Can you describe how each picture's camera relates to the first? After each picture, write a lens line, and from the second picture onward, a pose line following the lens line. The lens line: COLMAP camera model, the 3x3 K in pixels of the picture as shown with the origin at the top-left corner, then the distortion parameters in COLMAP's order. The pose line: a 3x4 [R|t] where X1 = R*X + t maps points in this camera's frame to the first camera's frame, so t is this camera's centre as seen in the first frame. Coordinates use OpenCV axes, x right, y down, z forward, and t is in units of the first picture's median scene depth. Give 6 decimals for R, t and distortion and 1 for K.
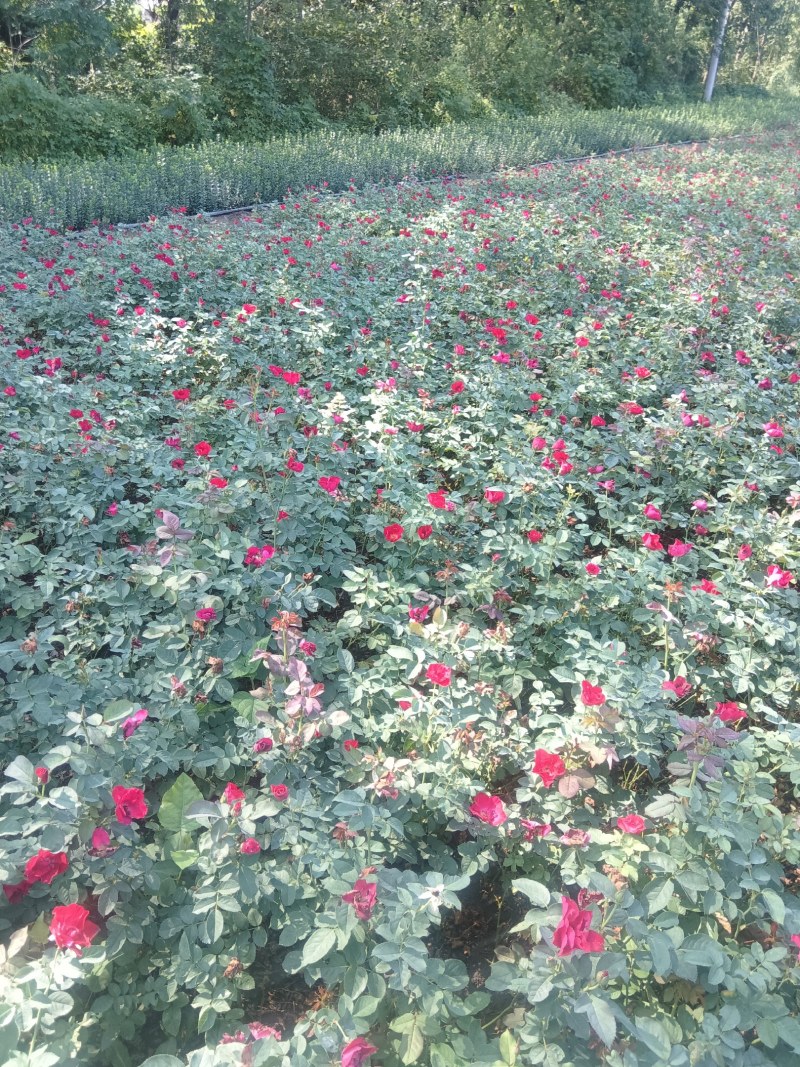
lens RADIAL K [[859.9, 0, 401.6], [0, 859.9, 532.3], [0, 0, 1]] dist [0.006932, -0.010602]
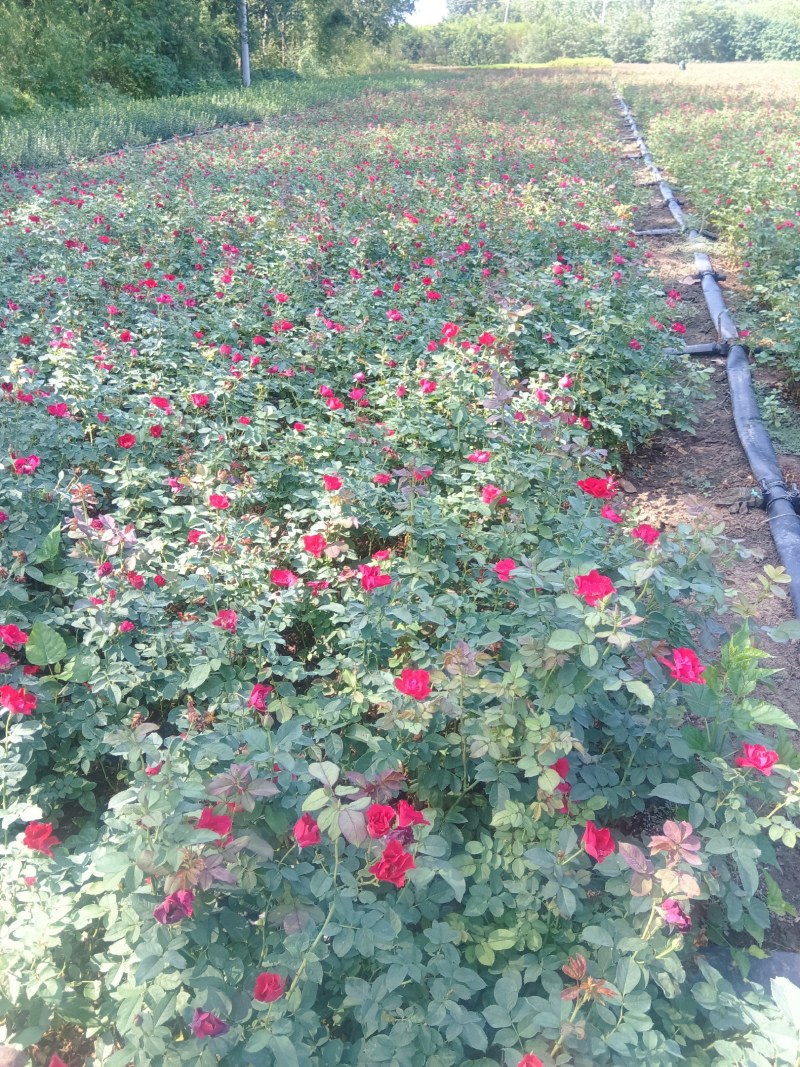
lens RADIAL K [[859.9, 0, 401.6], [0, 859.9, 532.3], [0, 0, 1]] dist [0.006932, -0.010602]
pose [[0.891605, -0.245677, 0.380372, -0.129502], [0.242286, 0.968493, 0.057610, 0.122216], [-0.382541, 0.040793, 0.923037, -0.185634]]
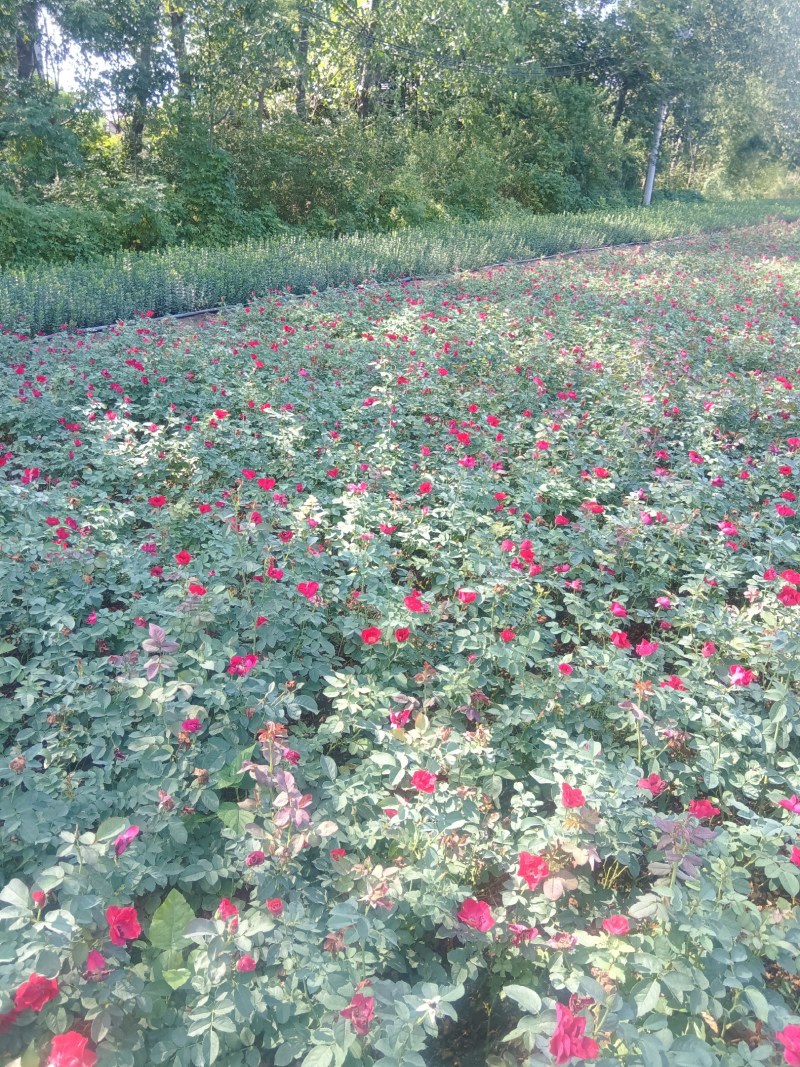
lens RADIAL K [[861.2, 0, 401.1], [0, 861.2, 533.6], [0, 0, 1]] dist [0.002440, -0.002309]
pose [[0.998875, -0.018927, 0.043475, -0.013639], [0.023135, 0.994875, -0.098426, -0.016670], [-0.041389, 0.099321, 0.994194, -0.031770]]
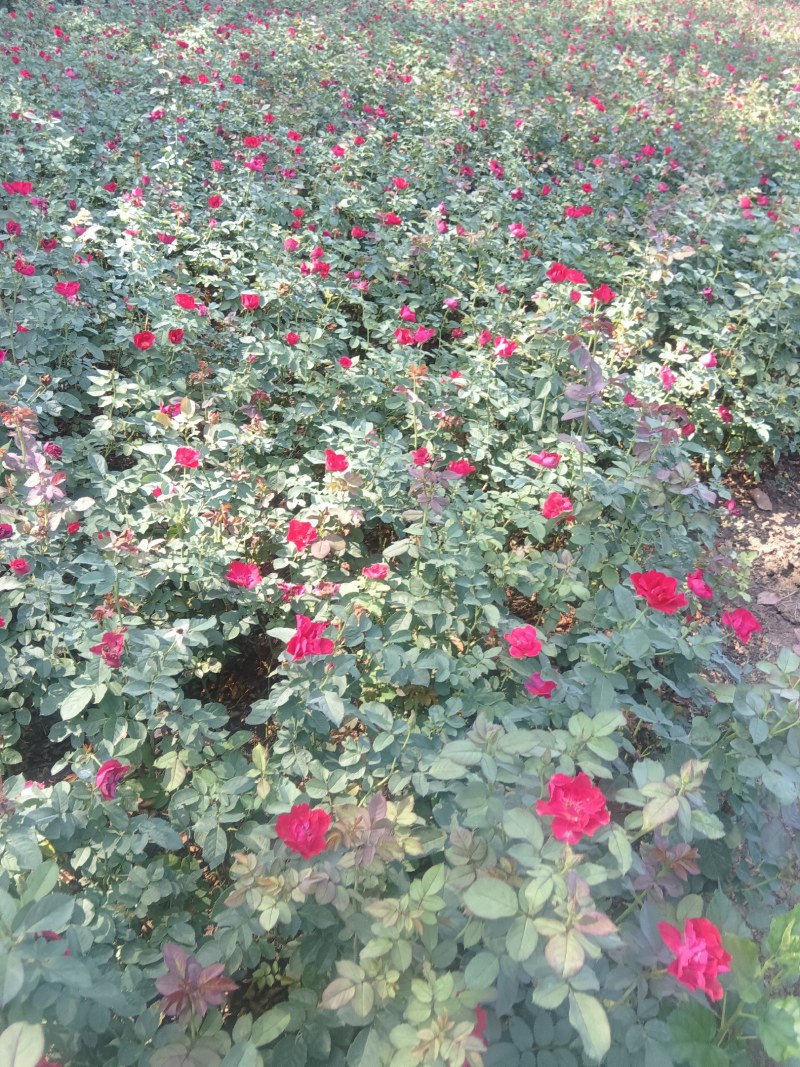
lens RADIAL K [[862.5, 0, 407.8], [0, 862.5, 537.4], [0, 0, 1]] dist [0.005579, -0.004998]
pose [[0.971913, -0.092999, 0.216184, 0.040527], [0.057362, 0.984517, 0.165637, 0.063612], [-0.228241, -0.148584, 0.962200, -0.028442]]
